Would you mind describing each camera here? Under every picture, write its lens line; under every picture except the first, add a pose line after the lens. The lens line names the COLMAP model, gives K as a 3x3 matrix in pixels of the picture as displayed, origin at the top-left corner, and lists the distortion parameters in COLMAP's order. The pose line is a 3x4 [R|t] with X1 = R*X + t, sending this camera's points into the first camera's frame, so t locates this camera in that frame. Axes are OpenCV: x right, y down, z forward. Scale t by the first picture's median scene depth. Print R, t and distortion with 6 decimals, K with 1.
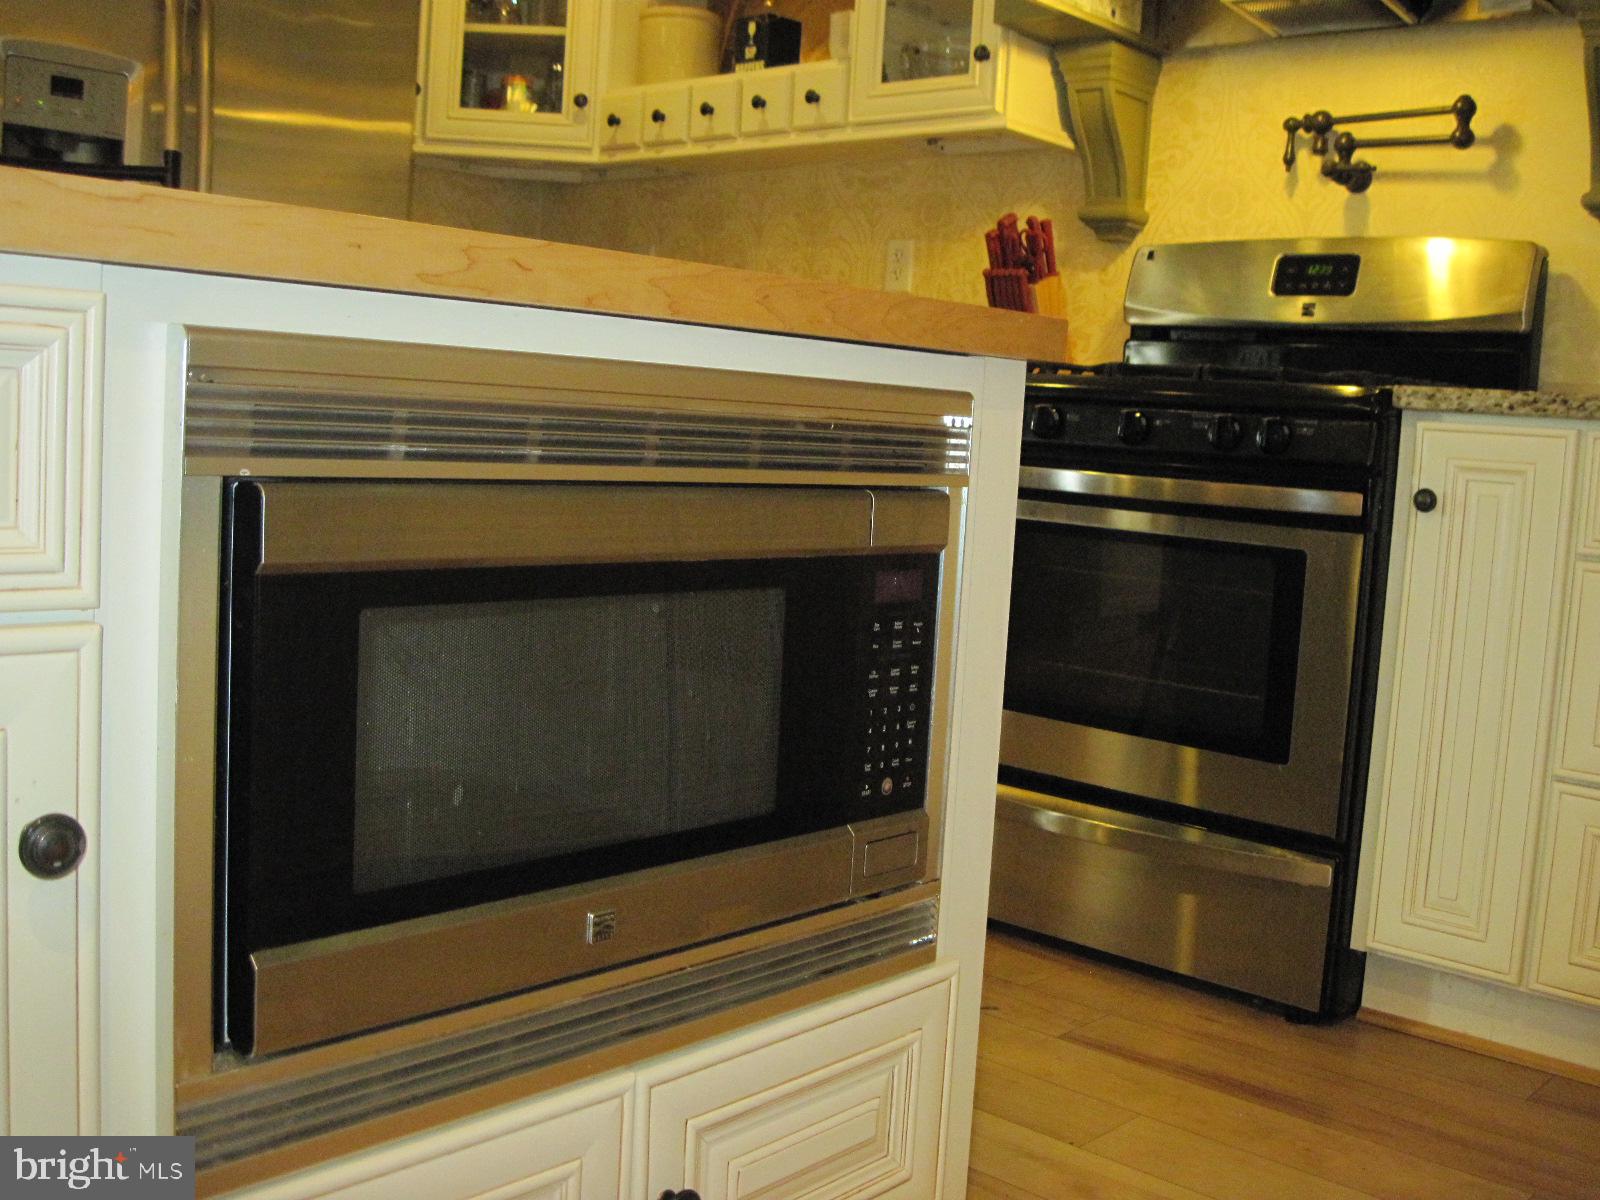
lens RADIAL K [[1636.4, 0, 801.1], [0, 1636.4, 598.3], [0, 0, 1]] dist [-0.087695, 0.000000]
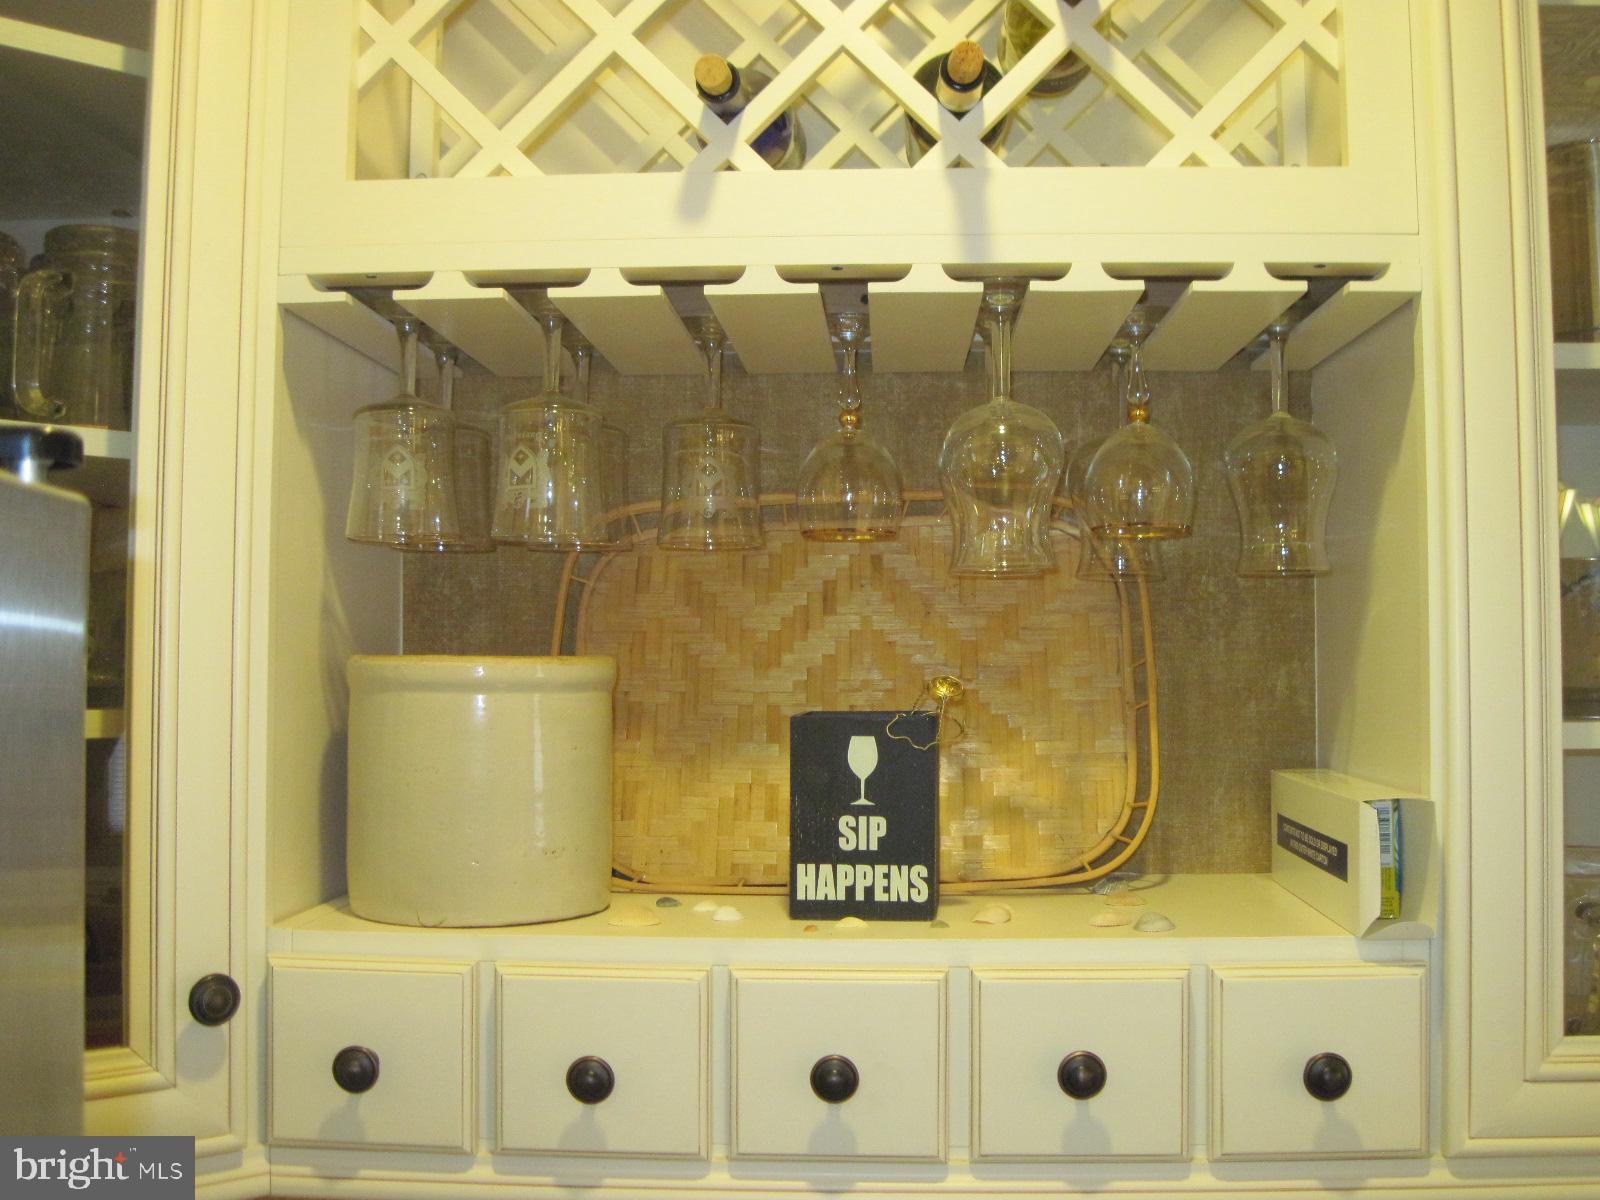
lens RADIAL K [[1636.4, 0, 801.8], [0, 1636.4, 593.6], [0, 0, 1]] dist [-0.087695, 0.000000]
pose [[0.780132, -0.034236, 0.624677, -0.256620], [0.119584, 0.988251, -0.095182, -0.384526], [-0.614079, 0.148956, 0.775061, 0.820273]]
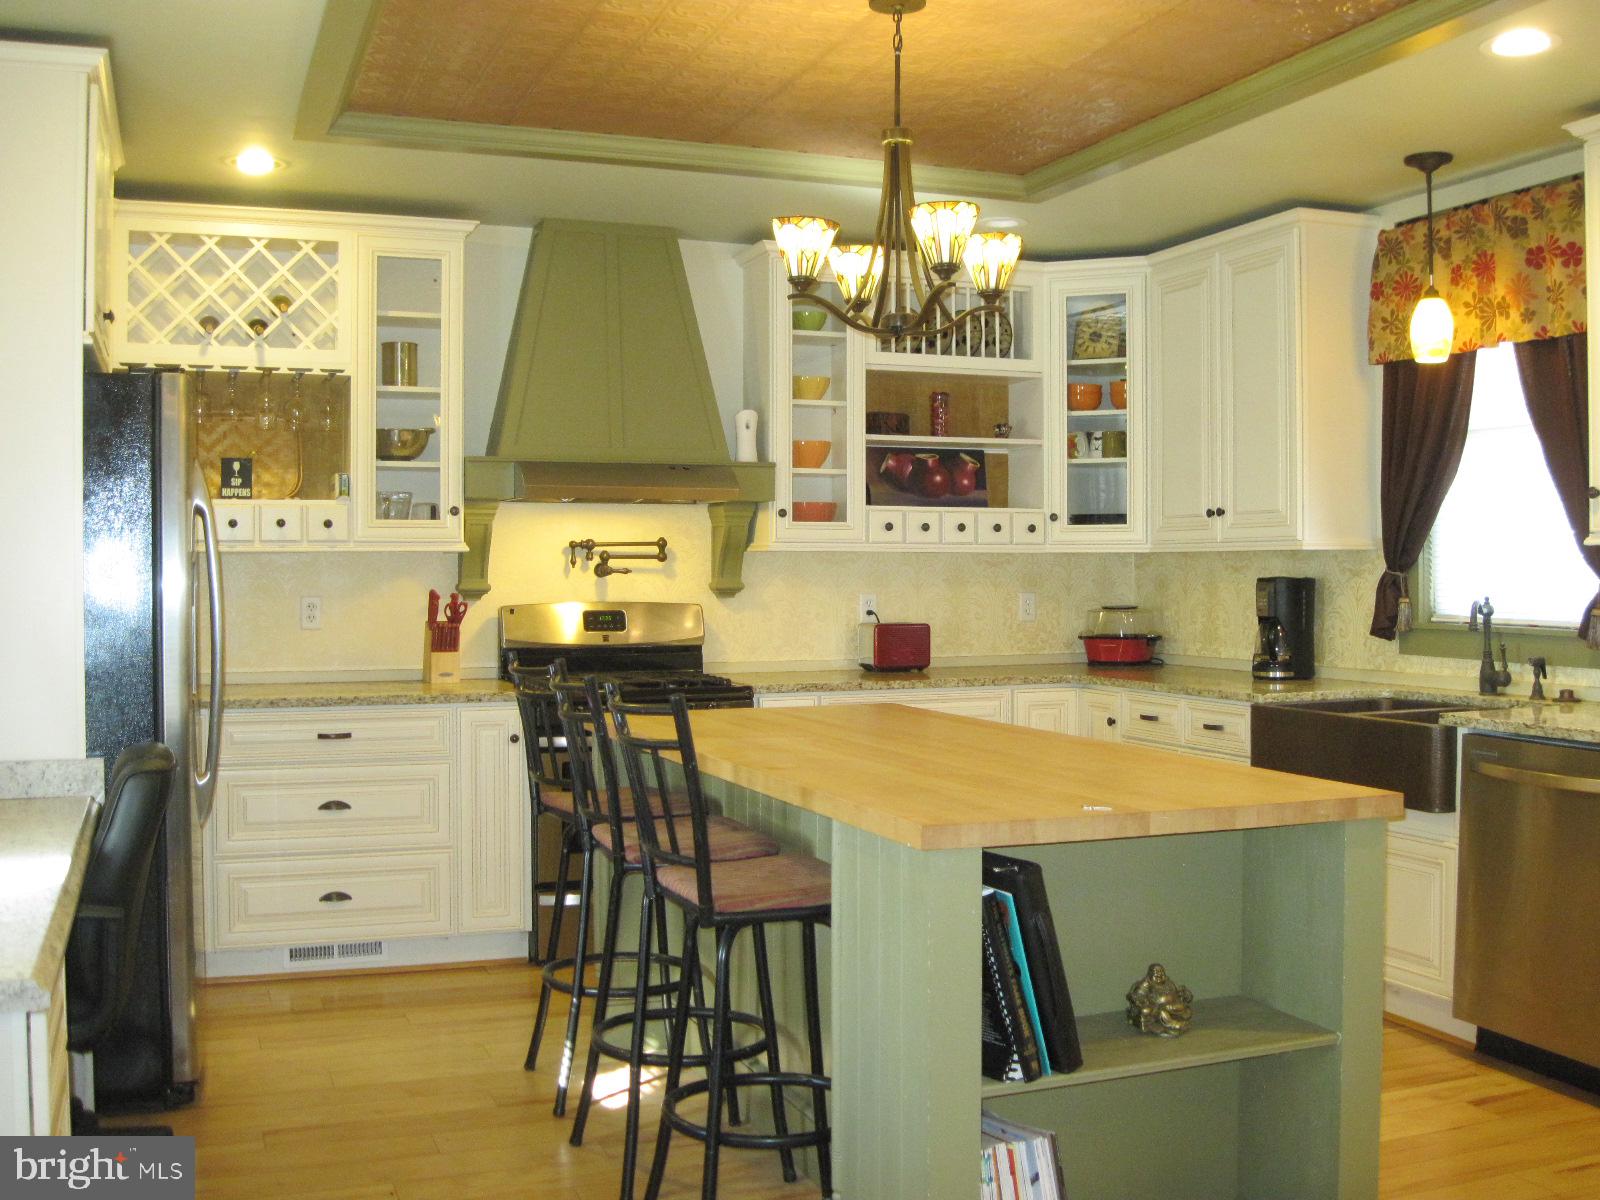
lens RADIAL K [[1636.4, 0, 791.3], [0, 1636.4, 595.9], [0, 0, 1]] dist [-0.087695, 0.000000]
pose [[0.457493, -0.073936, 0.886134, -1.242224], [0.129102, 0.991501, 0.016074, -0.204726], [-0.879791, 0.107048, 0.463150, -0.159791]]
